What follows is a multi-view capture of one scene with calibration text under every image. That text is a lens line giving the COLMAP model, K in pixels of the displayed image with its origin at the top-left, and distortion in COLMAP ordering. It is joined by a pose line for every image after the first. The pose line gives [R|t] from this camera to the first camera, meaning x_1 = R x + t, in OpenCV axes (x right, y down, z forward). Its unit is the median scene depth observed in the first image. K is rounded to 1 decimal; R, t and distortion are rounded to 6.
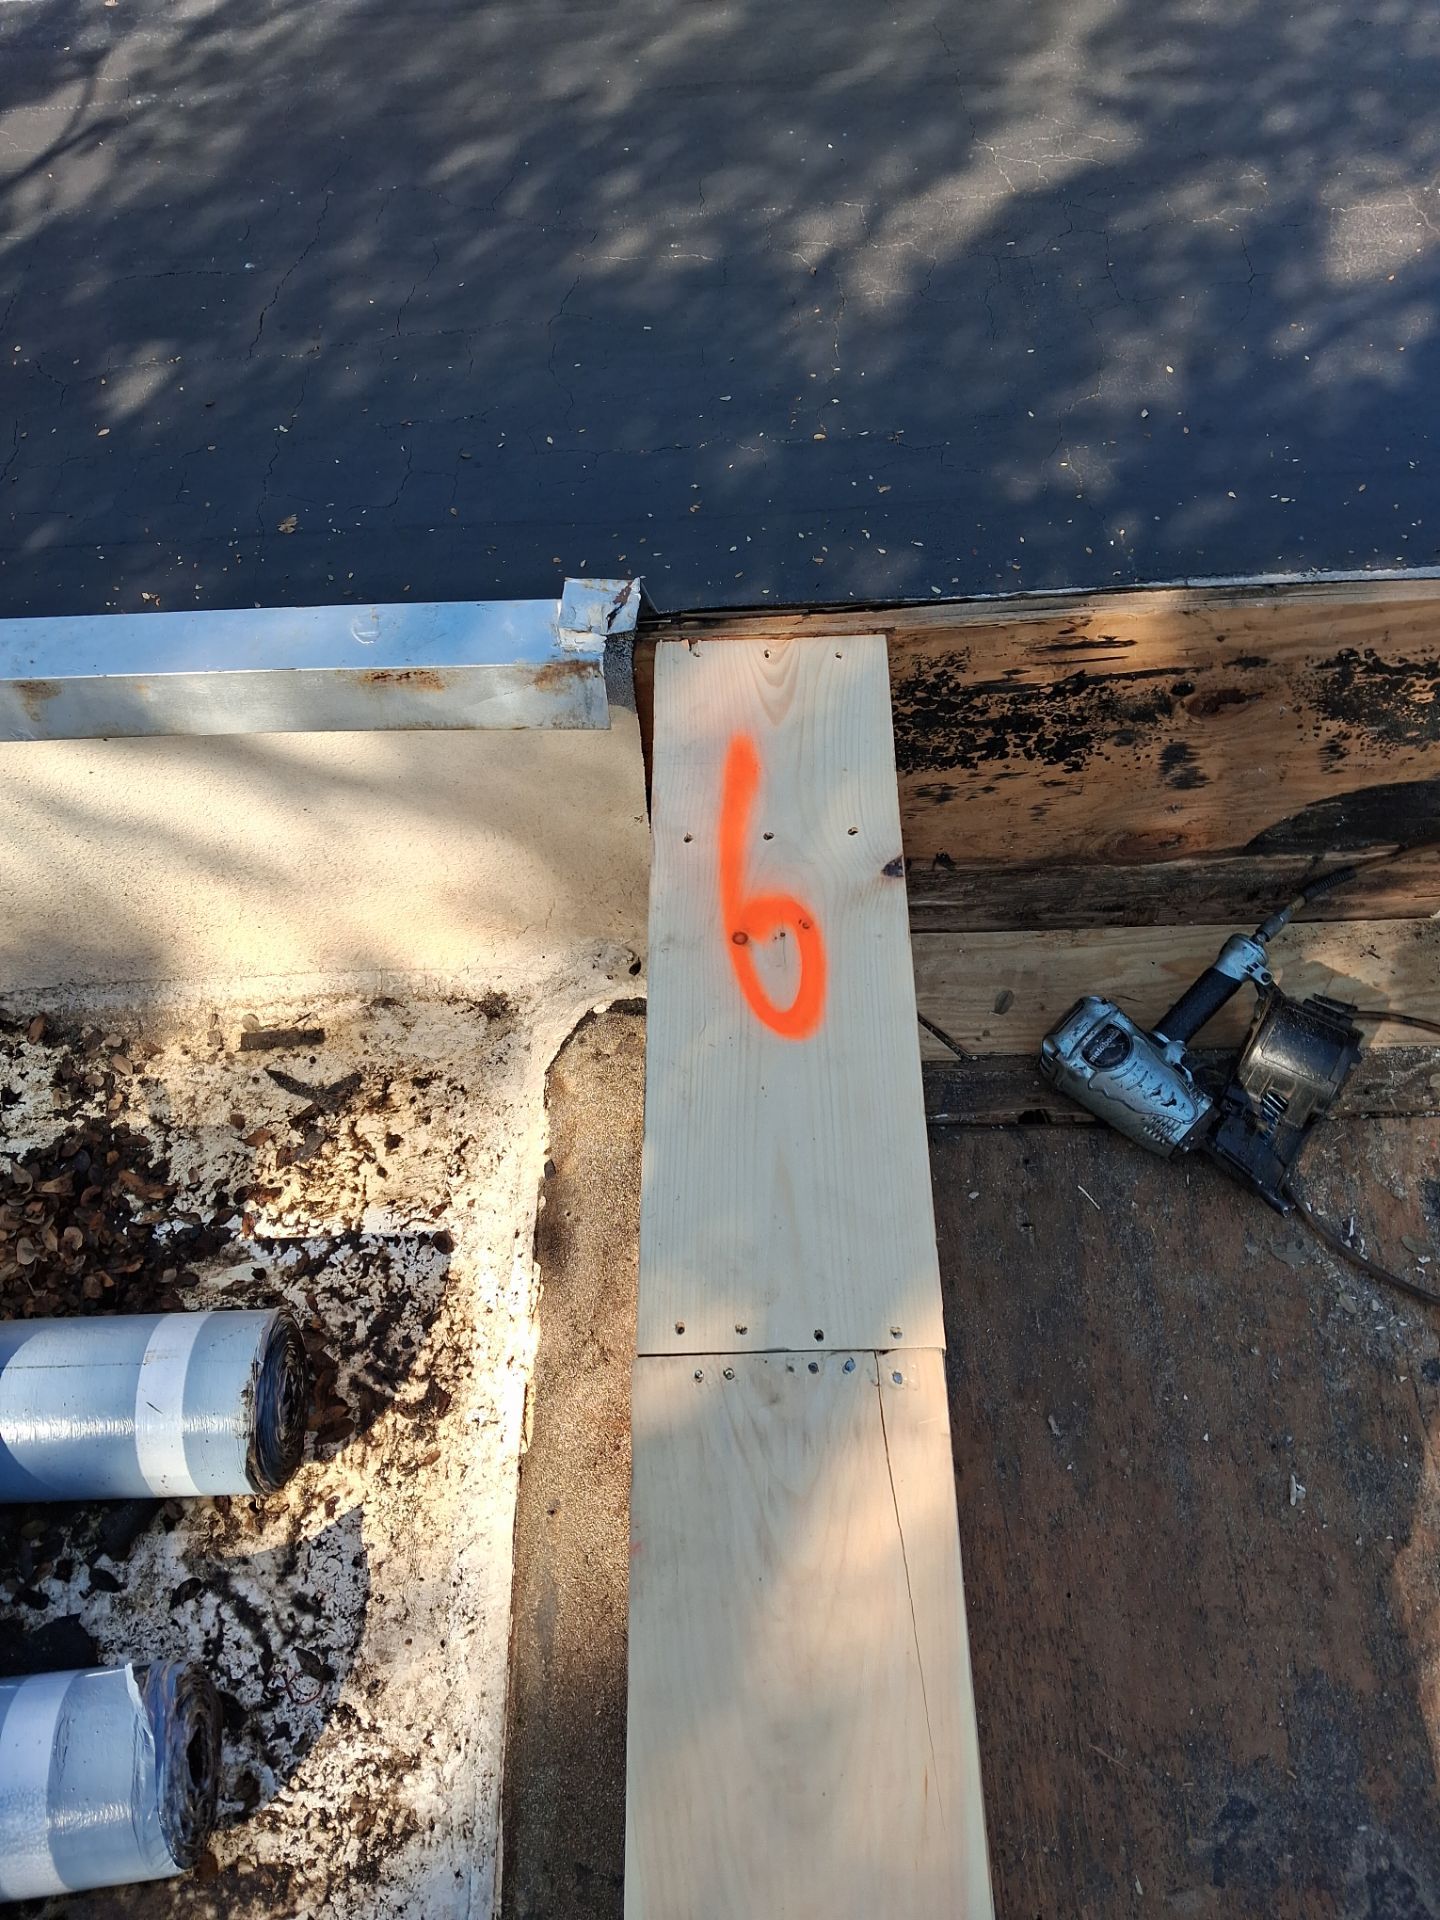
lens RADIAL K [[1431.3, 0, 719.3], [0, 1431.3, 947.7], [0, 0, 1]] dist [-0.007127, 0.001811]
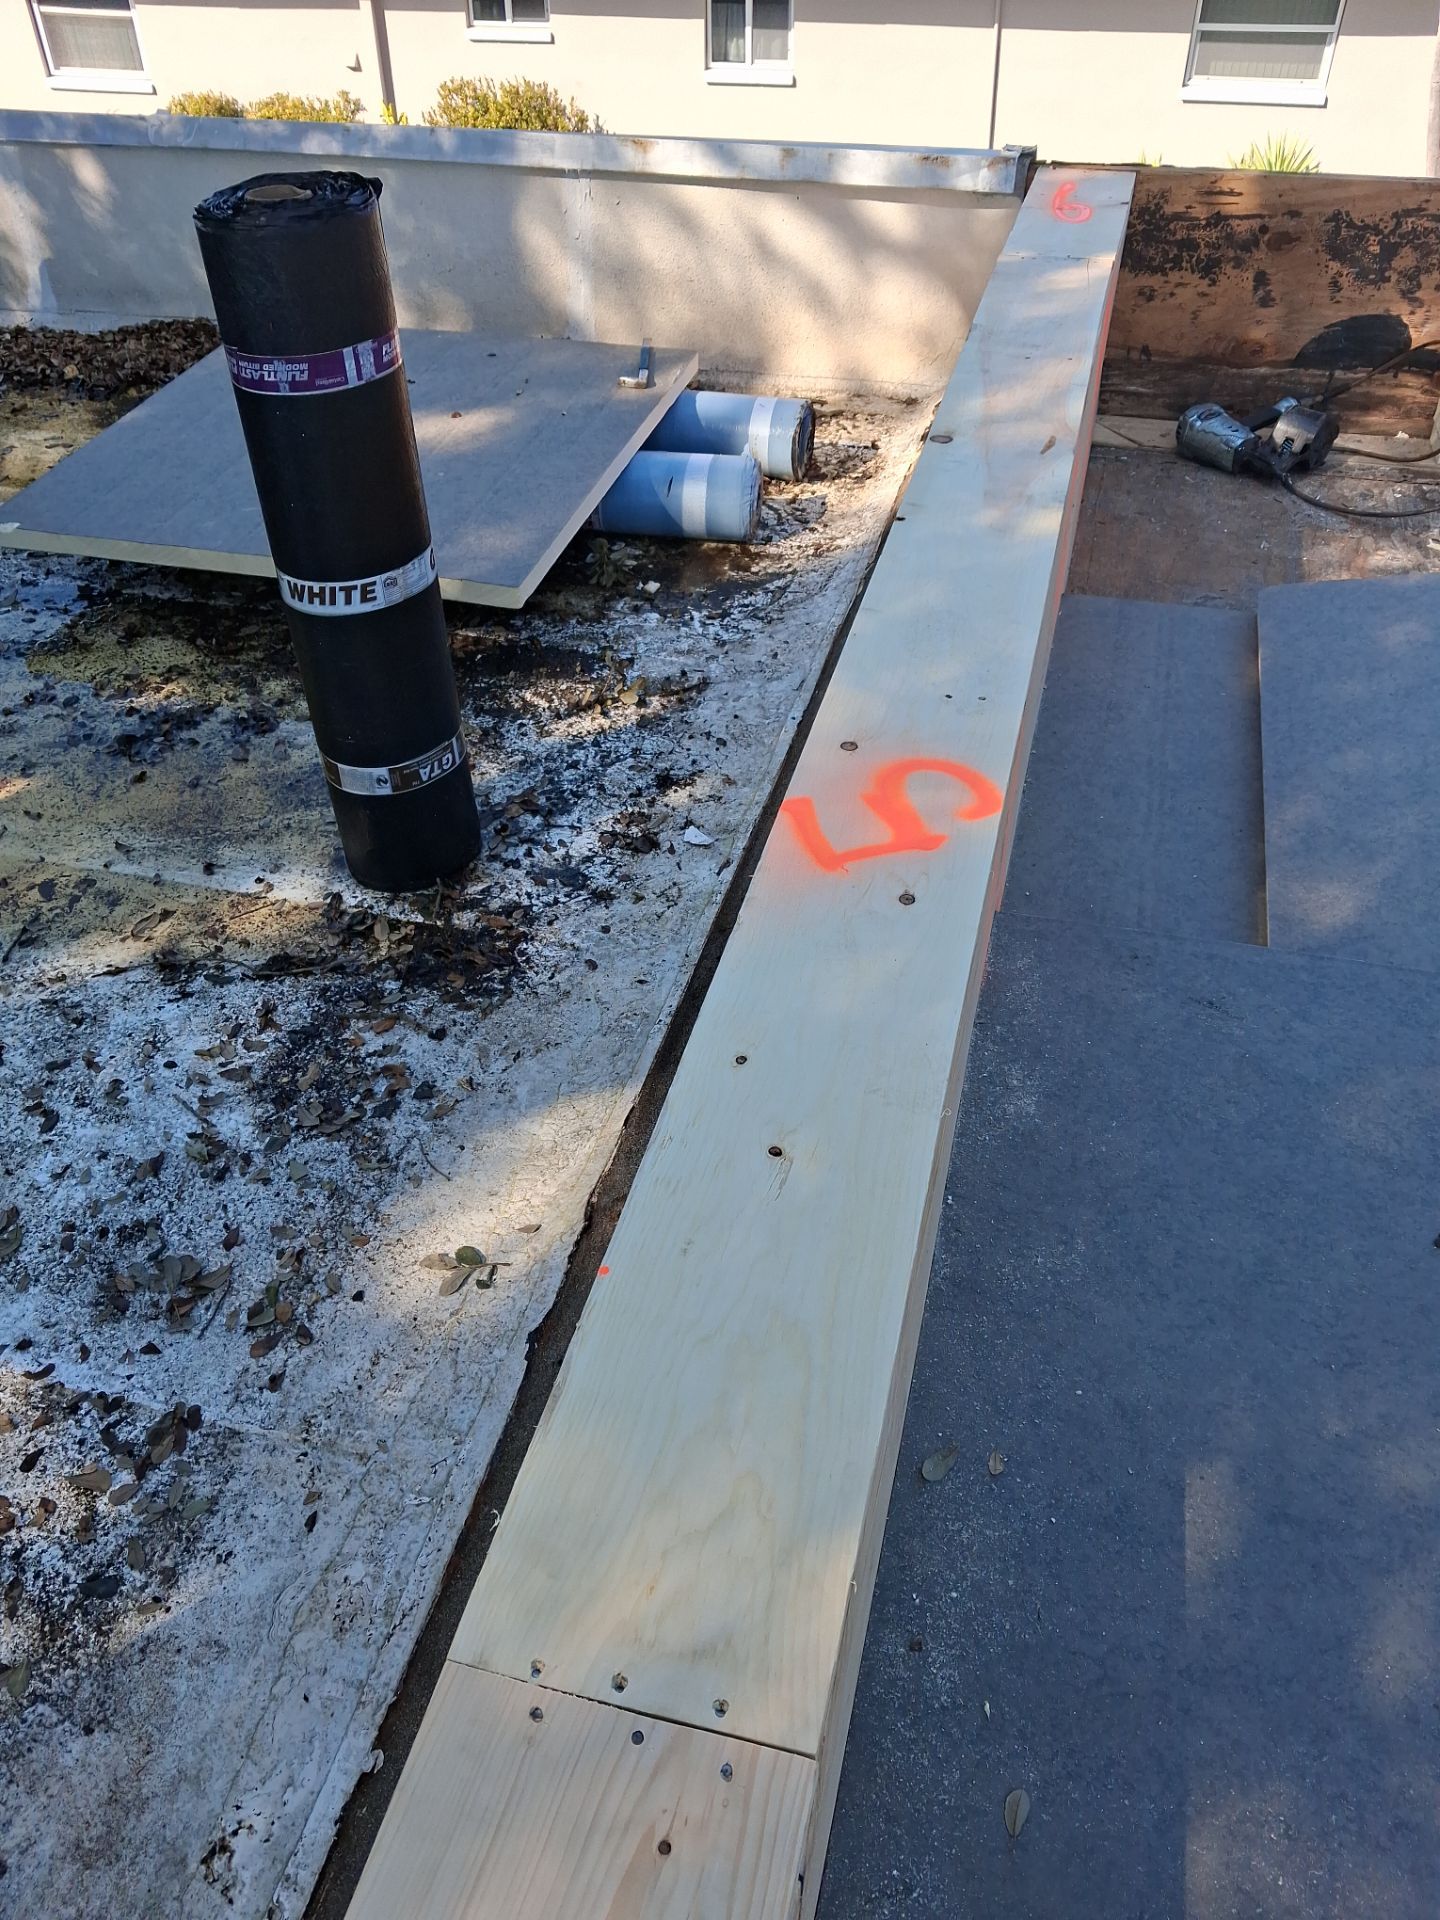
lens RADIAL K [[1431.3, 0, 735.5], [0, 1431.3, 969.5], [0, 0, 1]] dist [-0.007127, 0.001811]
pose [[0.963208, 0.208260, -0.169879, 0.137622], [-0.244846, 0.940618, -0.235134, 1.582042], [0.110822, 0.268077, 0.957002, -0.904043]]
